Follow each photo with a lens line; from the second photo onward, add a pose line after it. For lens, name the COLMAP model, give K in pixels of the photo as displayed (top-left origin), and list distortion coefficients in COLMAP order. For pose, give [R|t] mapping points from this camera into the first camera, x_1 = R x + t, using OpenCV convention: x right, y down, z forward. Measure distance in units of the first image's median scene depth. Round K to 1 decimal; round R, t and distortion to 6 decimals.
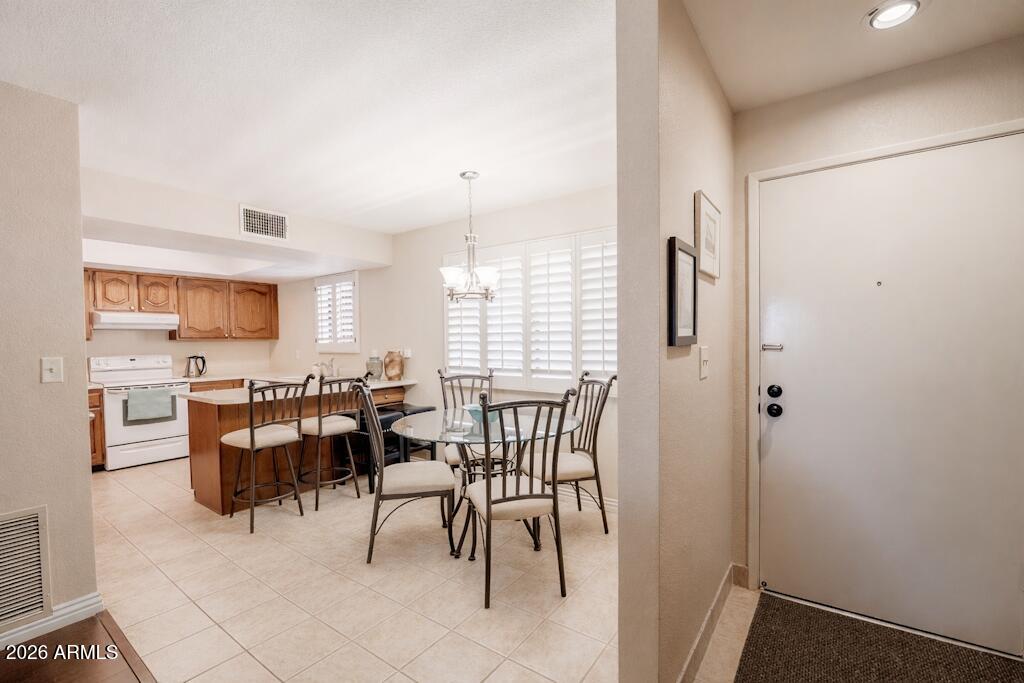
lens RADIAL K [[443.9, 0, 512.8], [0, 443.9, 361.5], [0, 0, 1]] dist [-0.034778, -0.000172]
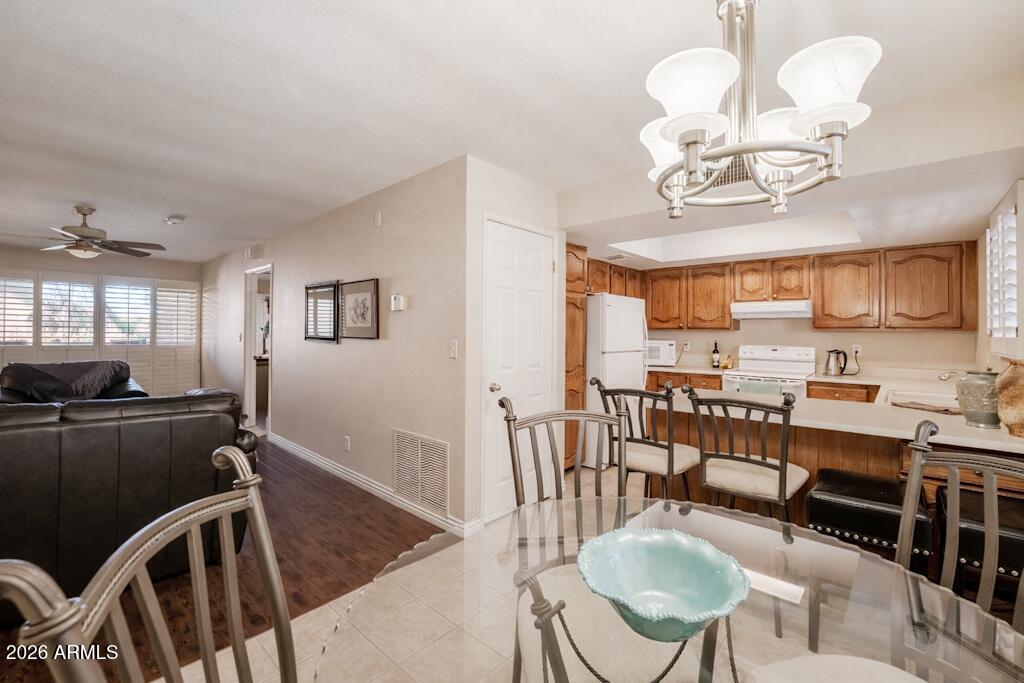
lens RADIAL K [[428.5, 0, 514.6], [0, 428.5, 332.4], [0, 0, 1]] dist [-0.030850, 0.000181]
pose [[-0.100045, 0.008298, -0.994948, 0.109625], [-0.056342, 0.998313, 0.013992, -0.023697], [0.993386, 0.057457, -0.099409, 0.509444]]
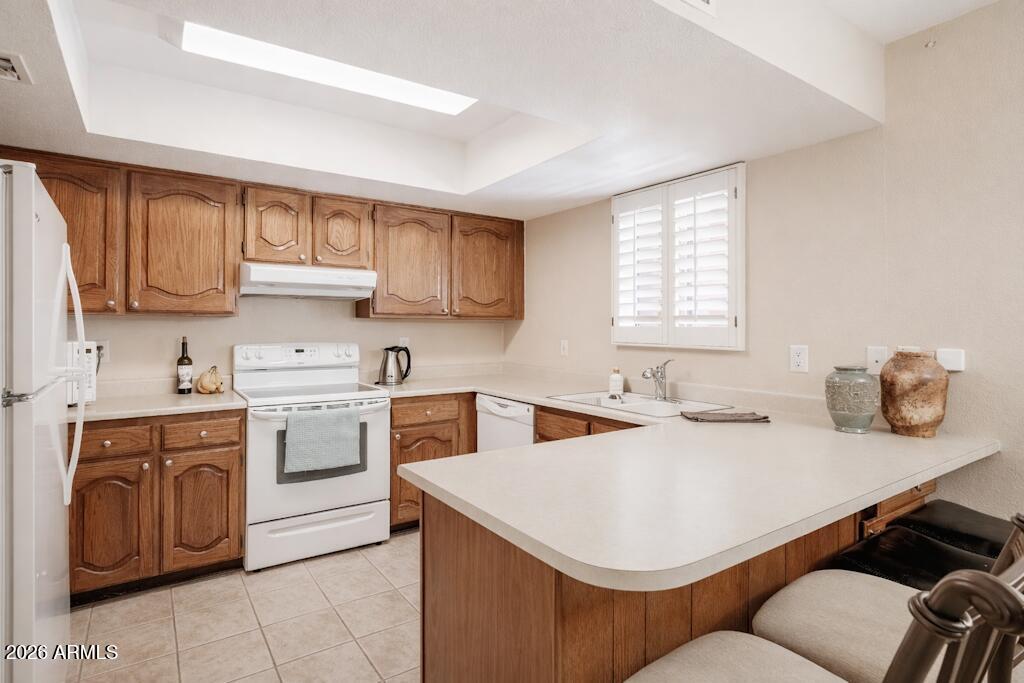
lens RADIAL K [[519.2, 0, 530.2], [0, 519.2, 330.9], [0, 0, 1]] dist [-0.027368, -0.000195]
pose [[0.952630, 0.015776, -0.303724, -0.384941], [-0.027113, 0.999083, -0.033145, -0.016025], [0.302922, 0.039809, 0.952183, 0.443748]]
